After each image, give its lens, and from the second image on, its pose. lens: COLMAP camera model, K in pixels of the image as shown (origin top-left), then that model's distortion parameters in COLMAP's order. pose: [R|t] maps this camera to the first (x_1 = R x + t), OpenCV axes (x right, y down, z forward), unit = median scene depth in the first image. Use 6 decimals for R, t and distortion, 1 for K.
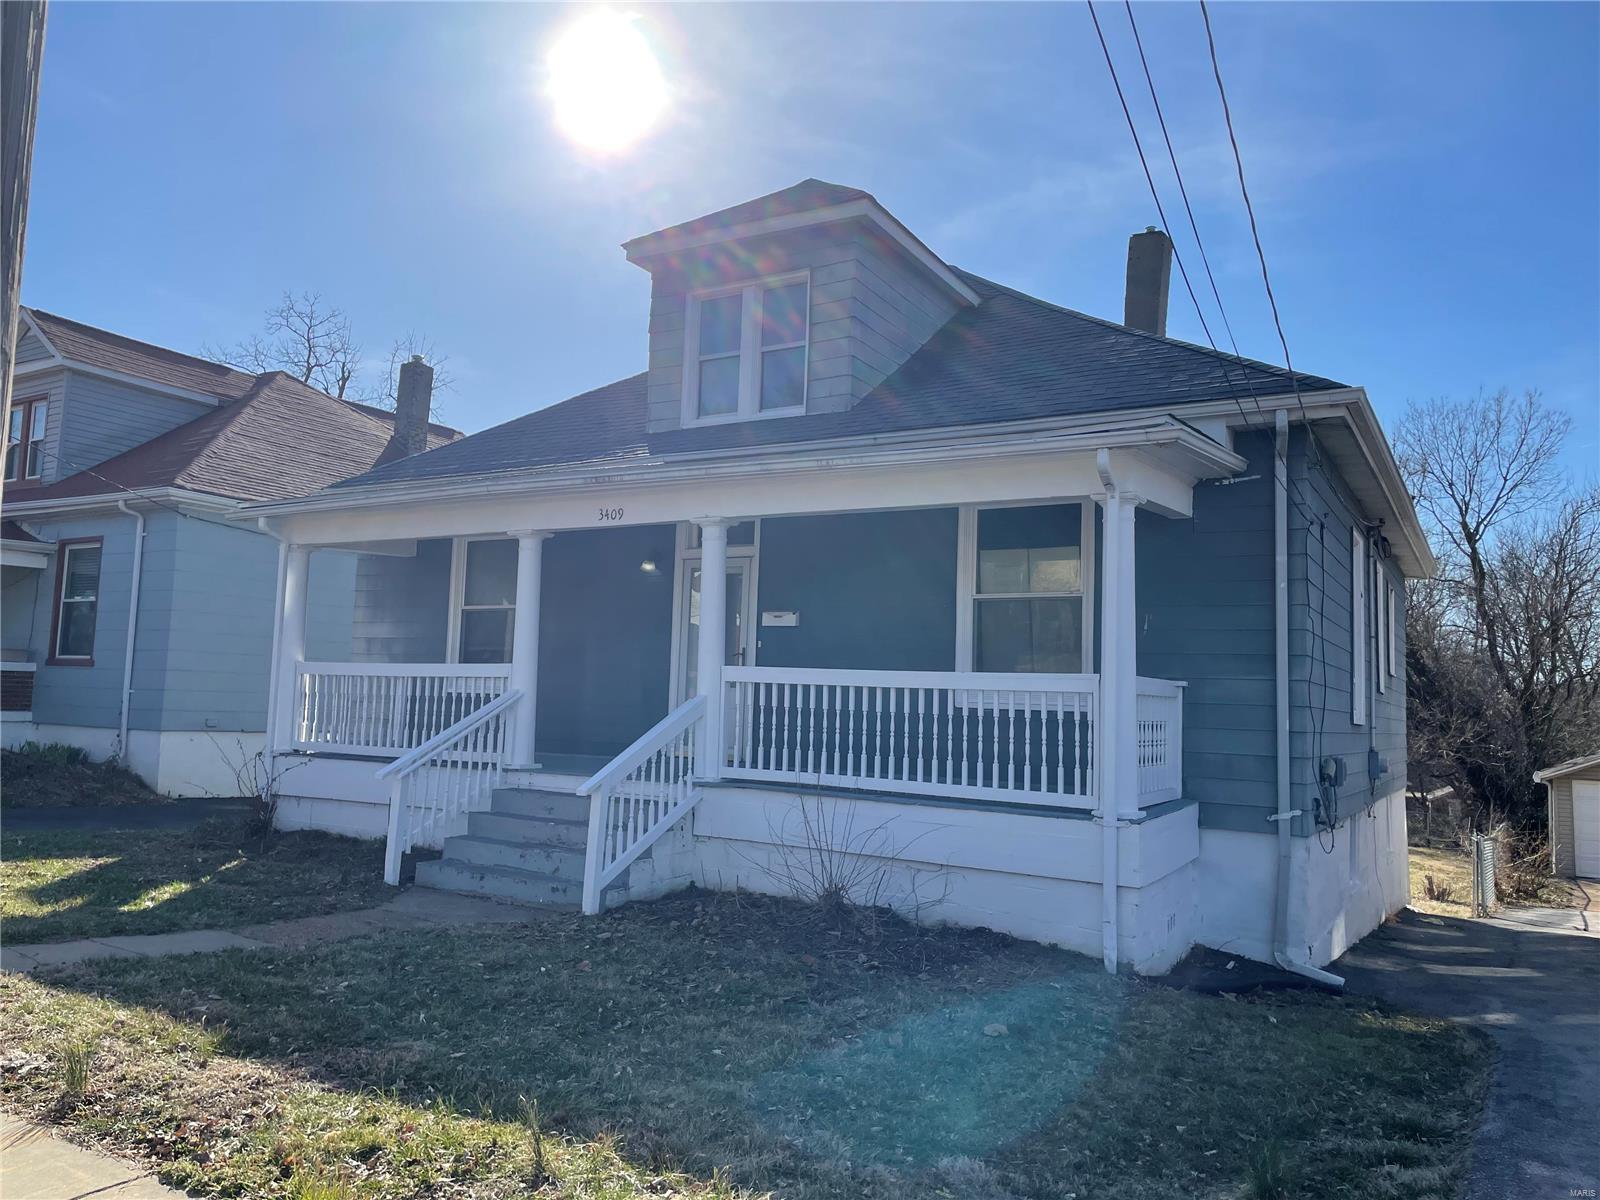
lens RADIAL K [[1234.8, 0, 814.3], [0, 1234.8, 603.3], [0, 0, 1]] dist [0.043041, -0.013821]
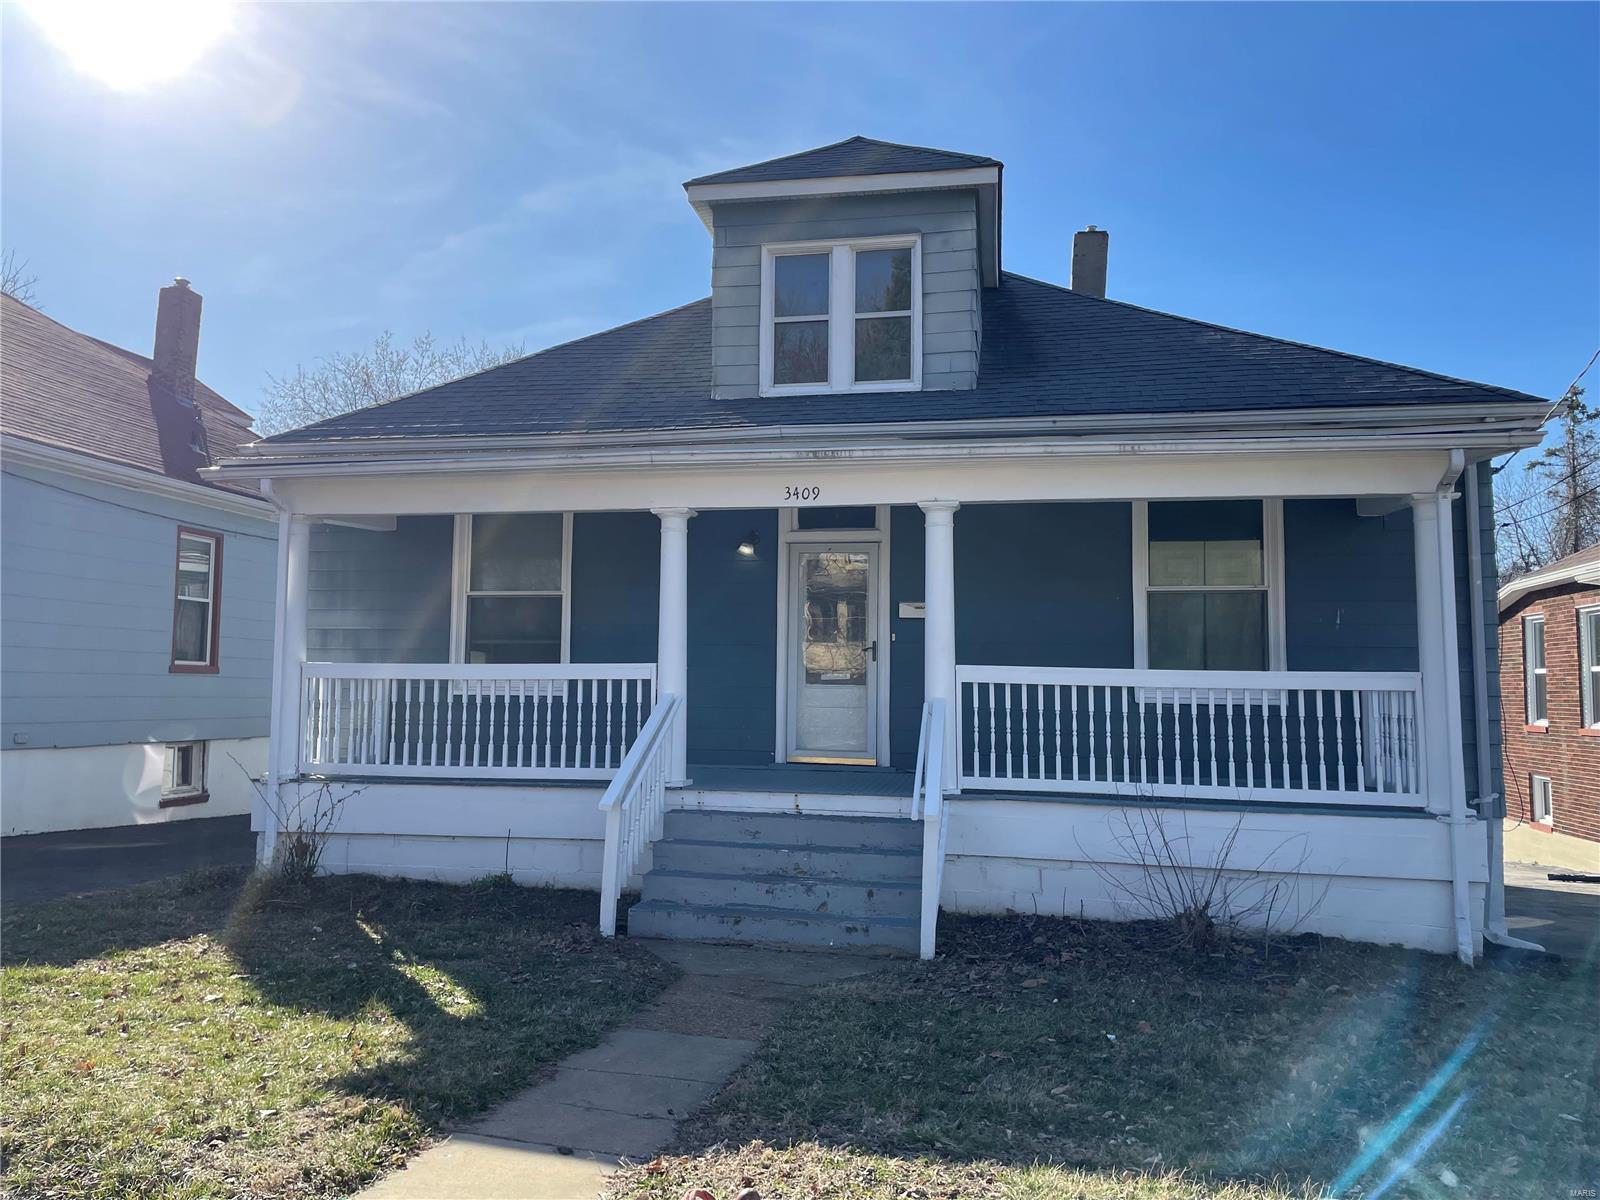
lens RADIAL K [[1234.8, 0, 798.3], [0, 1234.8, 588.2], [0, 0, 1]] dist [0.043041, -0.013821]
pose [[0.937052, 0.010027, 0.349047, -0.467931], [-0.011546, 0.999931, 0.002271, -0.006156], [-0.349000, -0.006158, 0.937103, 0.179048]]
